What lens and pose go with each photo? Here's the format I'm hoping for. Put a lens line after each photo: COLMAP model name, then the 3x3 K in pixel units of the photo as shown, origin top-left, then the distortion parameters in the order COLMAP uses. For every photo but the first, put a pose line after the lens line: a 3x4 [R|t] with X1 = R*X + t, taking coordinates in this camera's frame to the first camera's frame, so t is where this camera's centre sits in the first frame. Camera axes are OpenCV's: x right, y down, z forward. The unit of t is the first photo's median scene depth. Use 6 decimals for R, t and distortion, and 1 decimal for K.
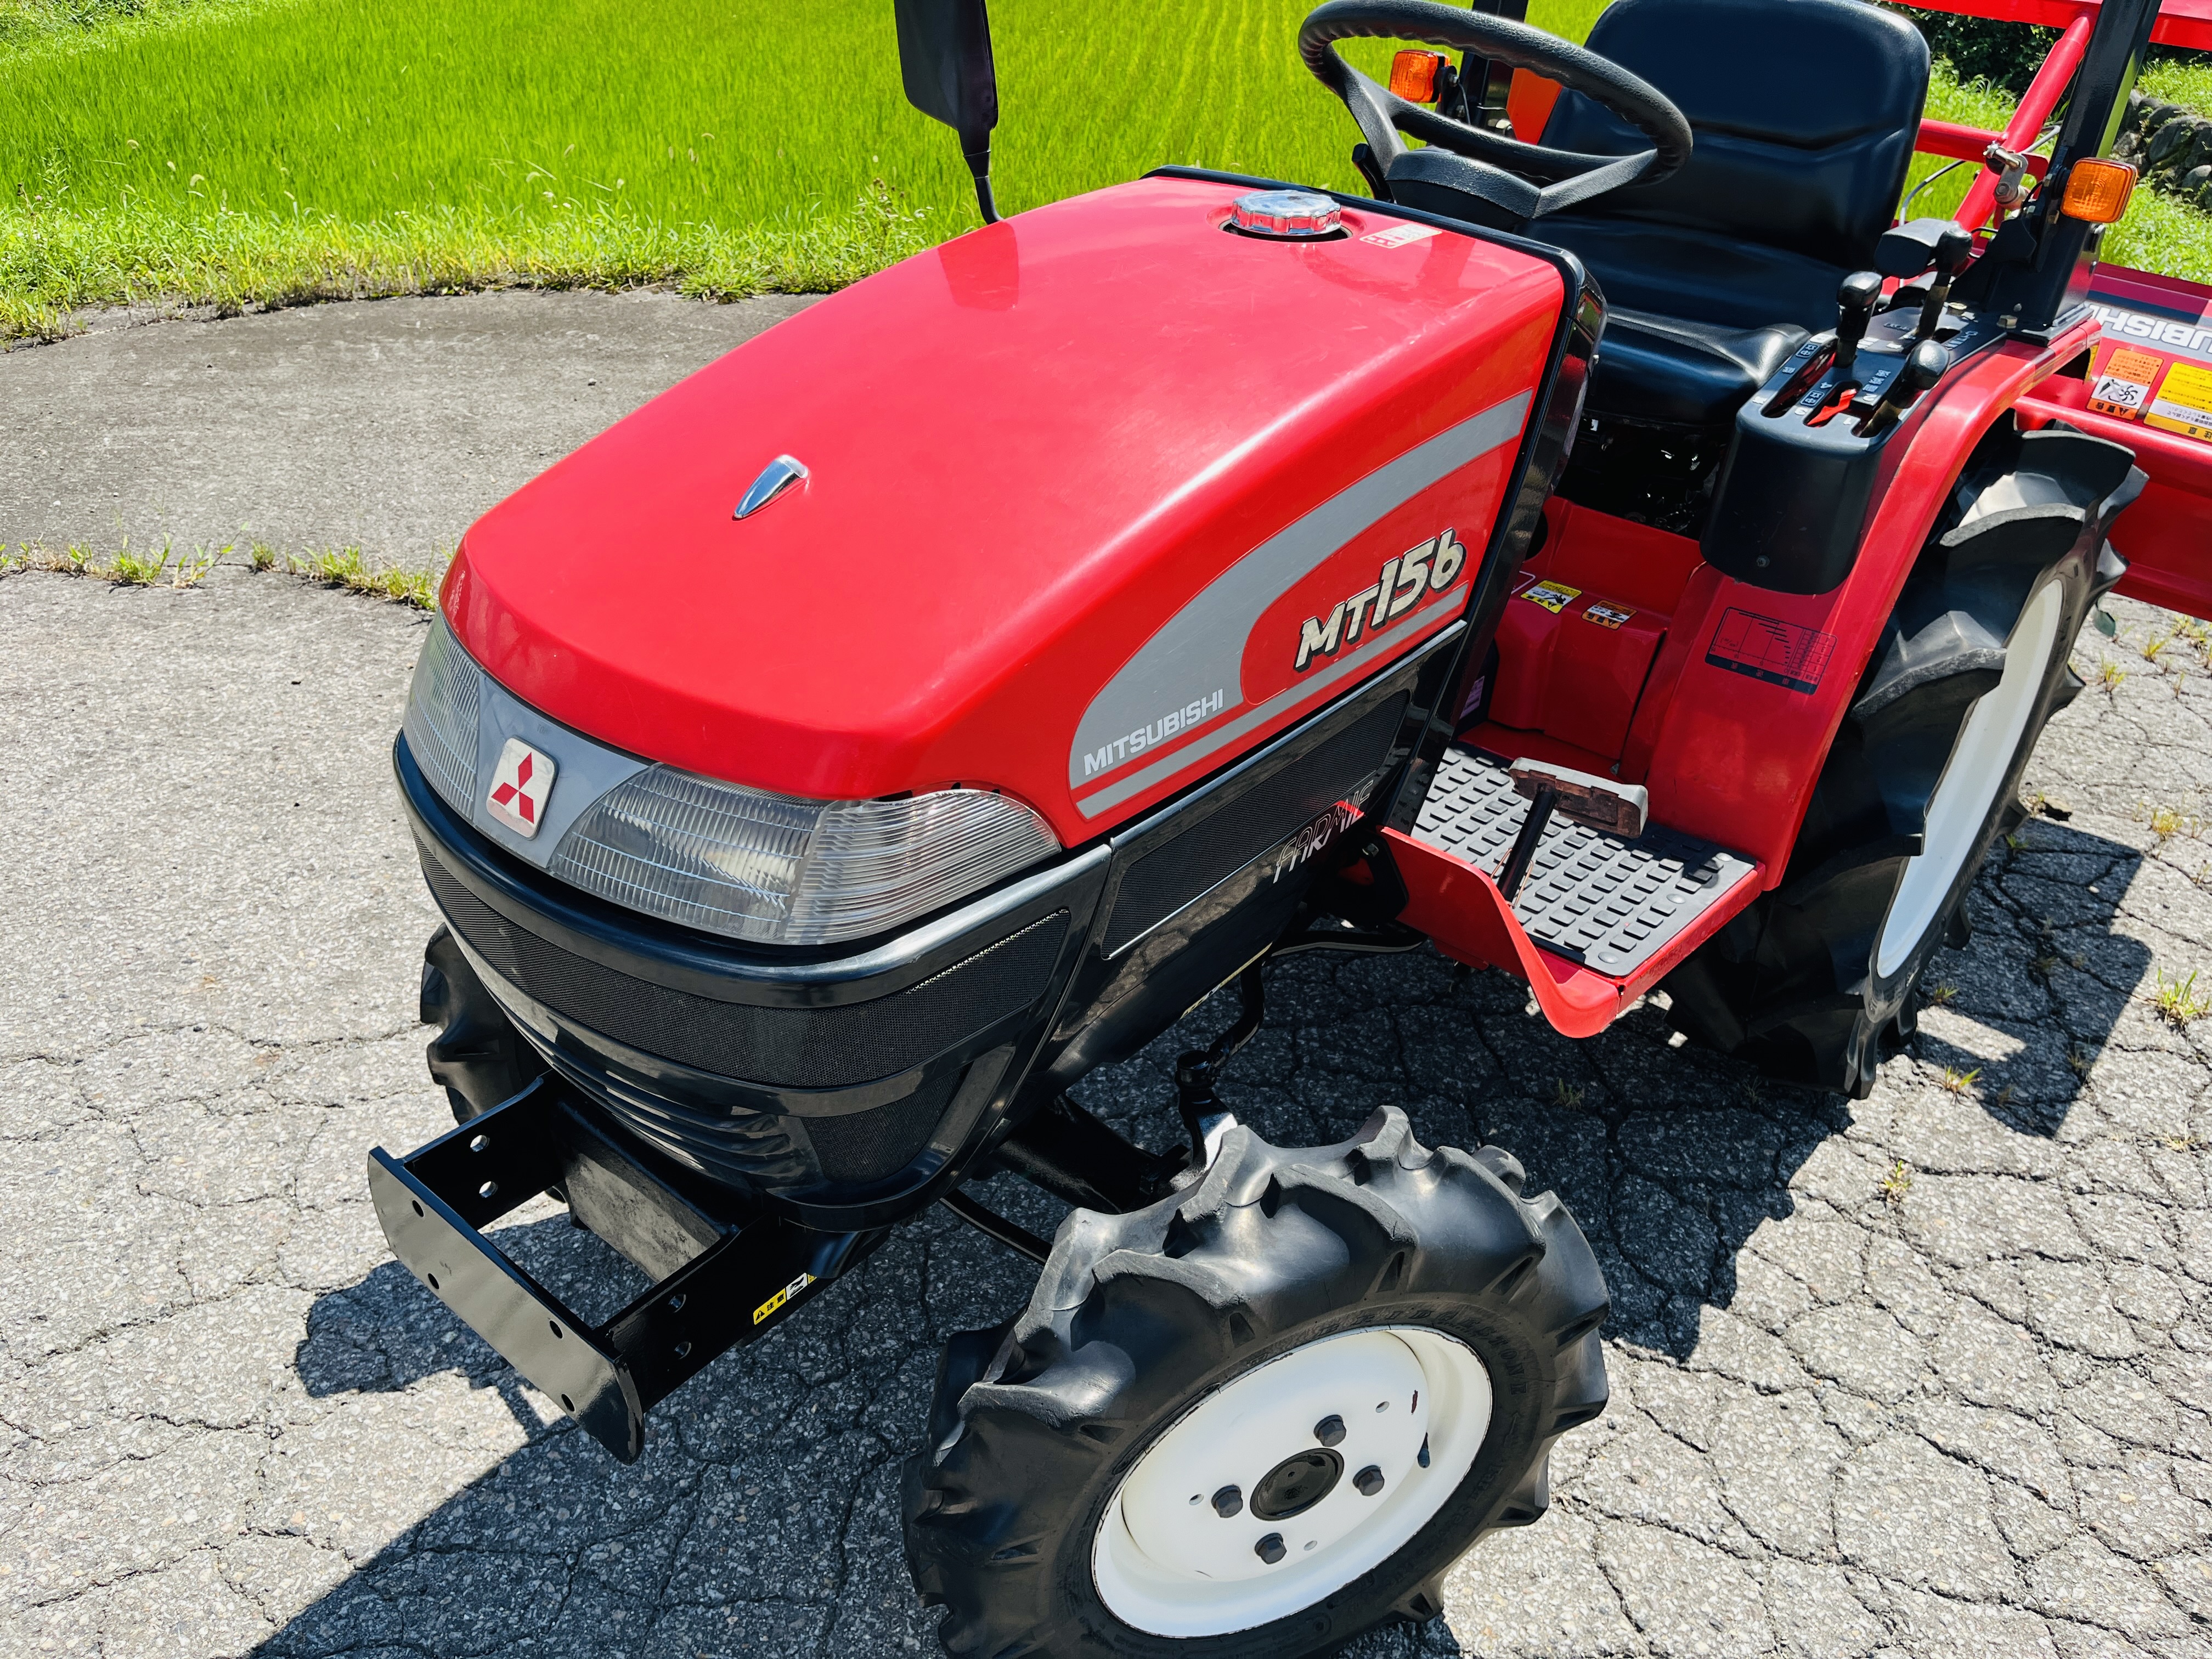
lens RADIAL K [[1669.9, 0, 1118.0], [0, 1669.9, 831.1], [0, 0, 1]] dist [0.095035, -0.136626]
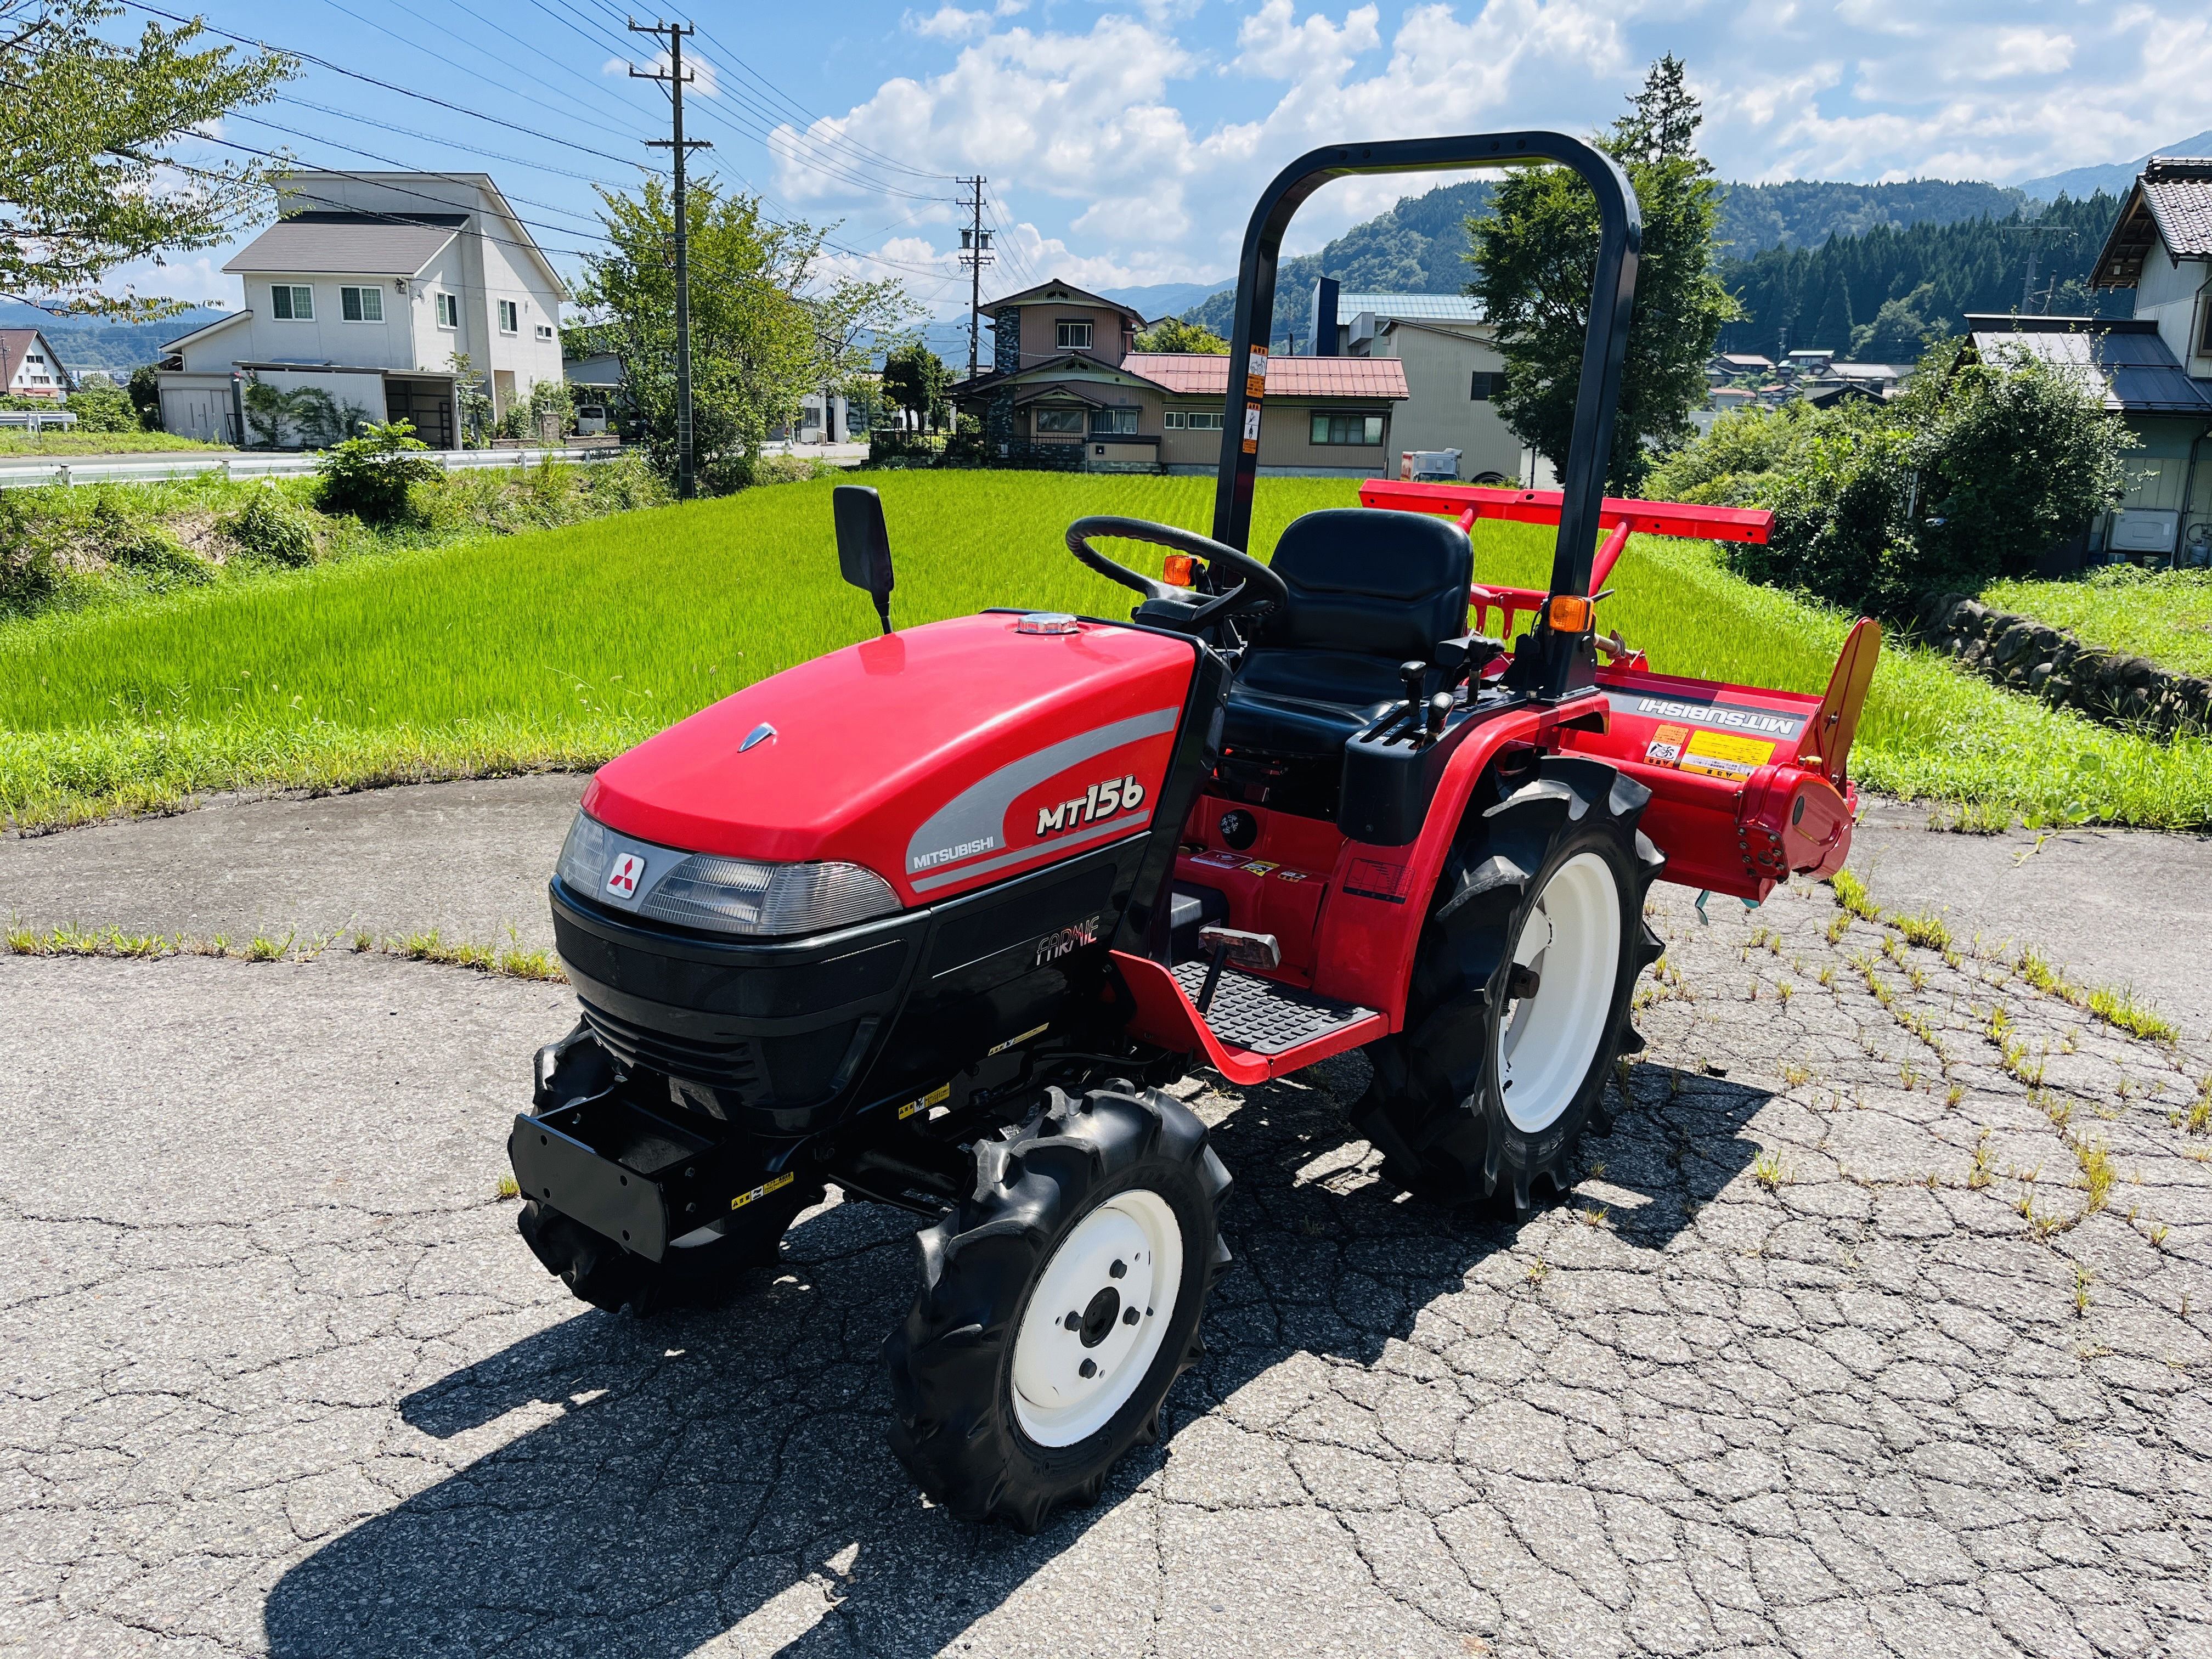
lens RADIAL K [[1698.1, 0, 1098.5], [0, 1698.1, 828.9], [0, 0, 1]] dist [0.037785, -0.004765]
pose [[0.999677, -0.025169, 0.003532, 0.098428], [0.025083, 0.954599, -0.296837, 0.268567], [0.004099, 0.296830, 0.954921, -0.466947]]
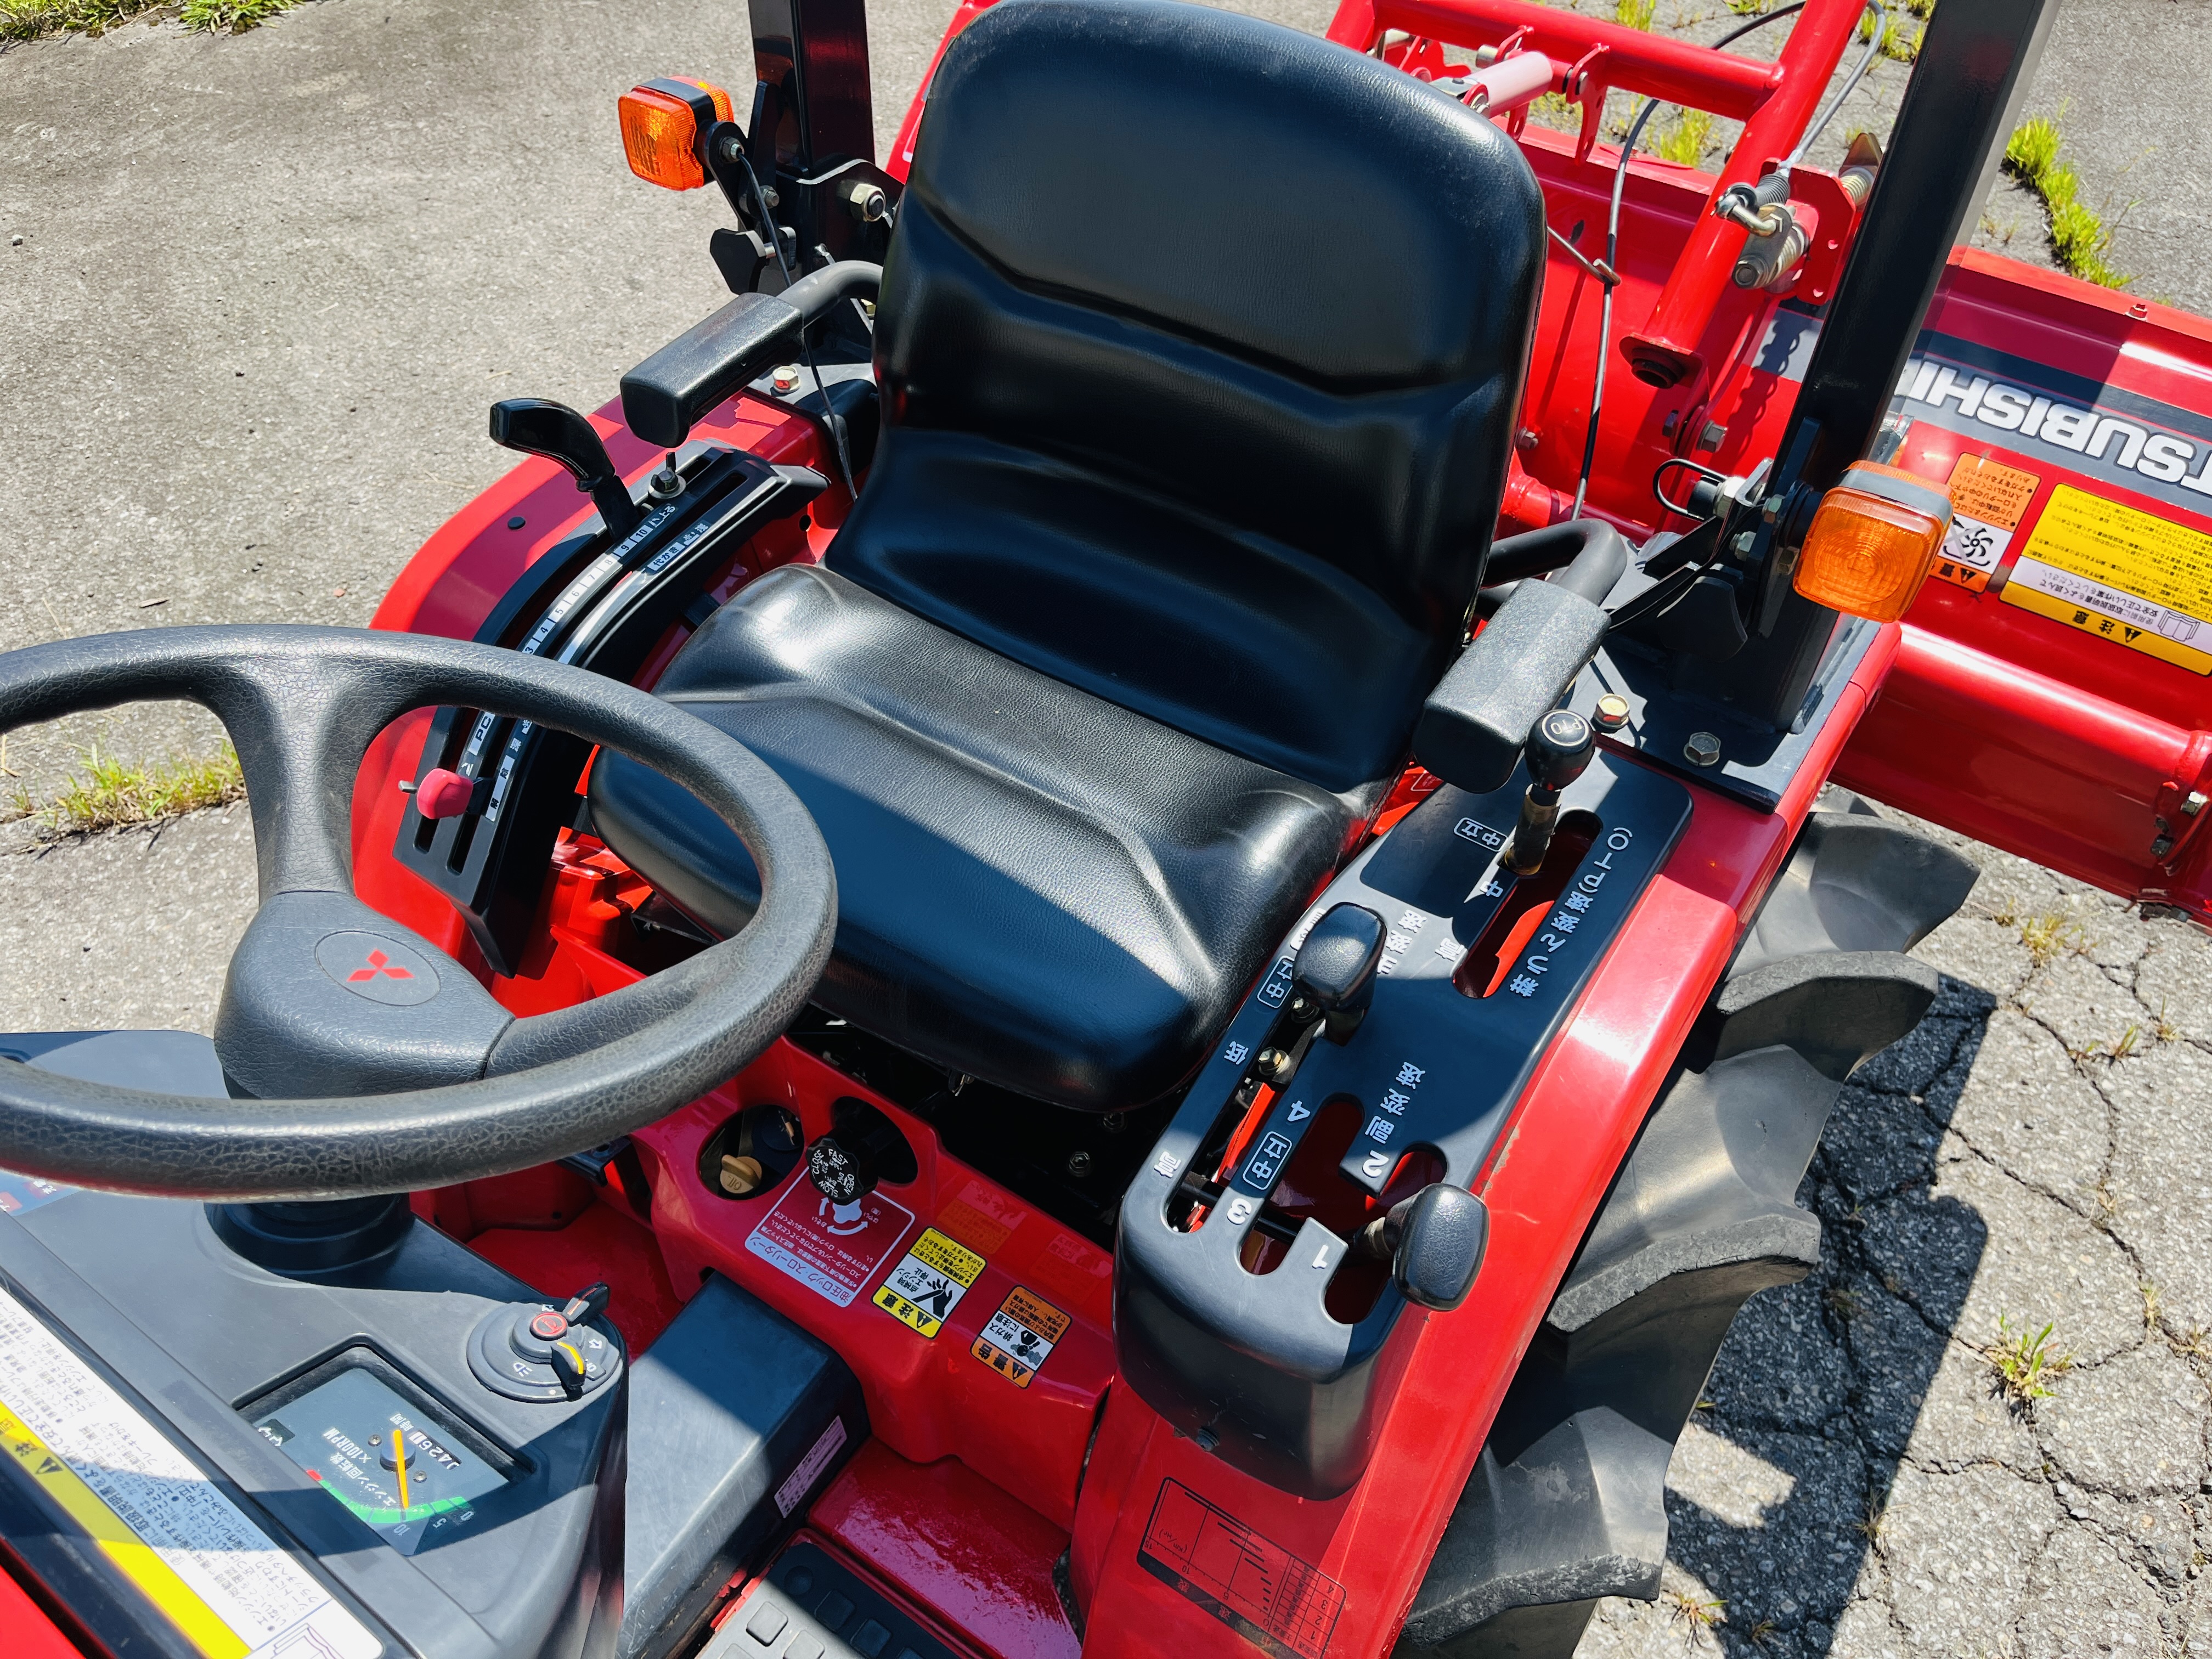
lens RADIAL K [[1693.1, 0, 1106.0], [0, 1693.1, 829.5], [0, 0, 1]] dist [-0.010642, -0.002694]
pose [[0.992614, -0.121317, -0.000402, 0.315903], [0.116330, 0.950861, 0.286934, -0.415899], [-0.034427, -0.284862, 0.957950, 0.468405]]
